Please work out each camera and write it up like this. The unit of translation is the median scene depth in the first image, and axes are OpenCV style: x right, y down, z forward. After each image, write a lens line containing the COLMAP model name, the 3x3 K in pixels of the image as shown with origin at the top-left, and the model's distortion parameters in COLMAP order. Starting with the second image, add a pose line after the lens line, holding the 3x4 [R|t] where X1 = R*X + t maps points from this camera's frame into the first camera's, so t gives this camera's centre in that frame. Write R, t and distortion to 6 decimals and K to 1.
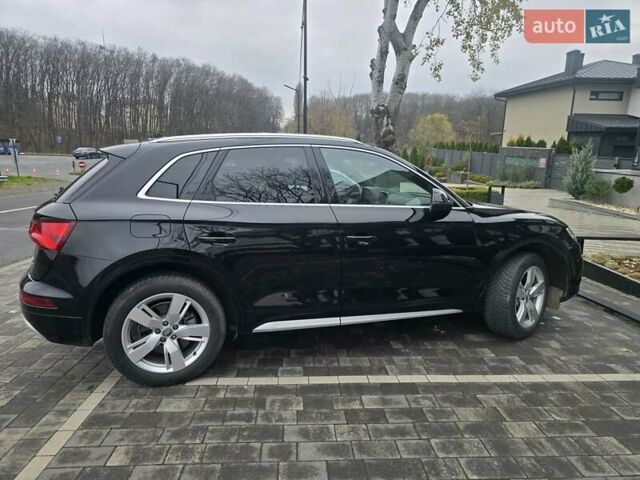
lens RADIAL K [[441.7, 0, 318.6], [0, 441.7, 254.0], [0, 0, 1]] dist [0.036081, -0.035670]
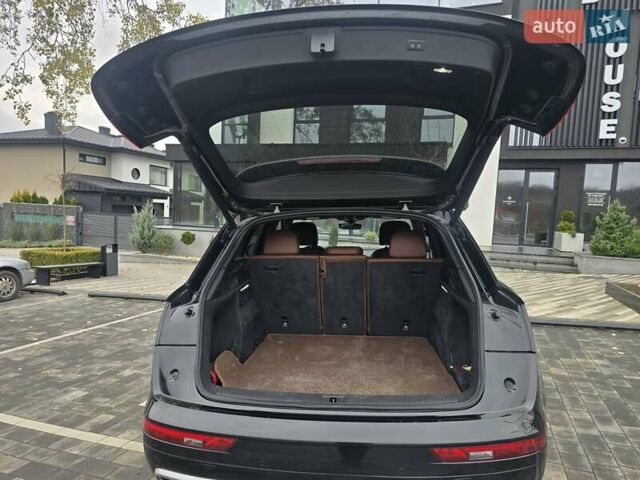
lens RADIAL K [[441.7, 0, 318.6], [0, 441.7, 254.0], [0, 0, 1]] dist [0.036081, -0.035670]
pose [[0.368380, -0.075936, 0.926569, -0.205675], [0.189944, 0.981782, 0.004945, -0.034738], [-0.910064, 0.174175, 0.376093, 0.155209]]
